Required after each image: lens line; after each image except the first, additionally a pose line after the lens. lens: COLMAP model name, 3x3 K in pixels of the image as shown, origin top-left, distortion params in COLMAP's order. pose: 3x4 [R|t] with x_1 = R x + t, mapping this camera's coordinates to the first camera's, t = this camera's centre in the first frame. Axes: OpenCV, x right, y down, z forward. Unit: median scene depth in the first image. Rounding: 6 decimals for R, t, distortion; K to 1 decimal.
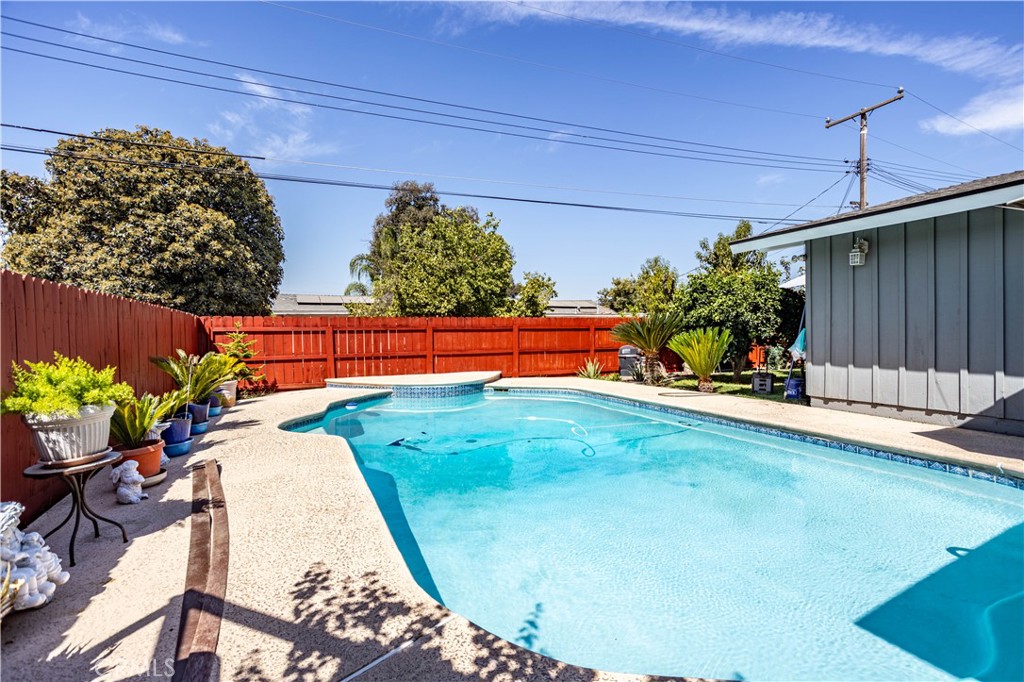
lens RADIAL K [[508.9, 0, 507.7], [0, 508.9, 339.2], [0, 0, 1]] dist [-0.050606, 0.038049]
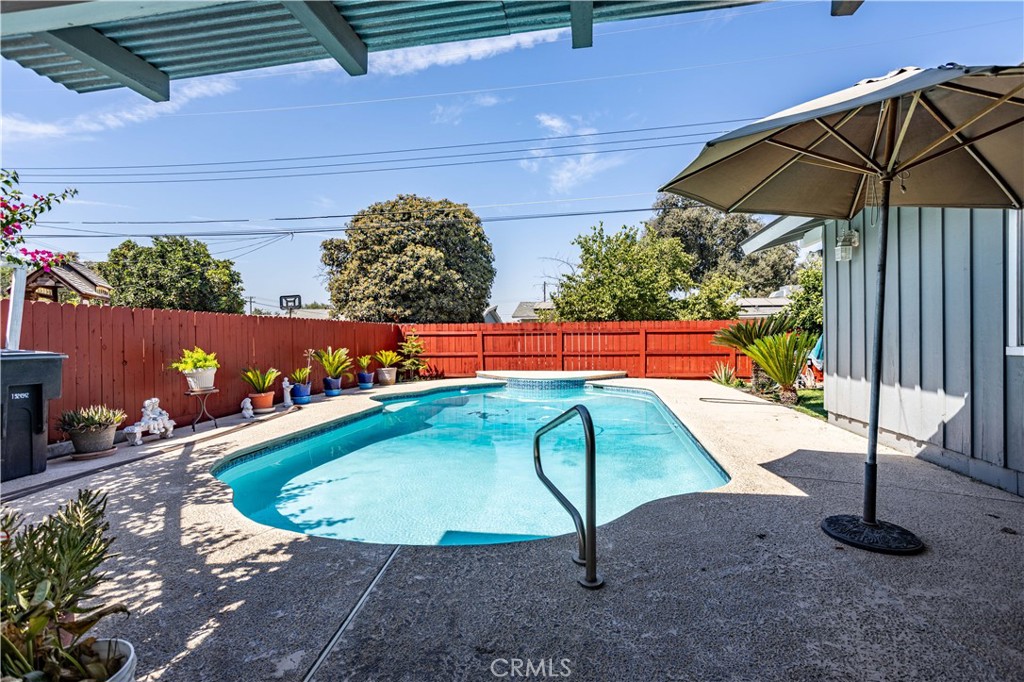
lens RADIAL K [[508.9, 0, 507.7], [0, 508.9, 339.2], [0, 0, 1]] dist [-0.050606, 0.038049]
pose [[0.814693, 0.008331, -0.579833, 0.447040], [-0.008427, 0.999961, 0.002528, -0.006884], [0.579831, 0.002826, 0.814732, -0.028924]]
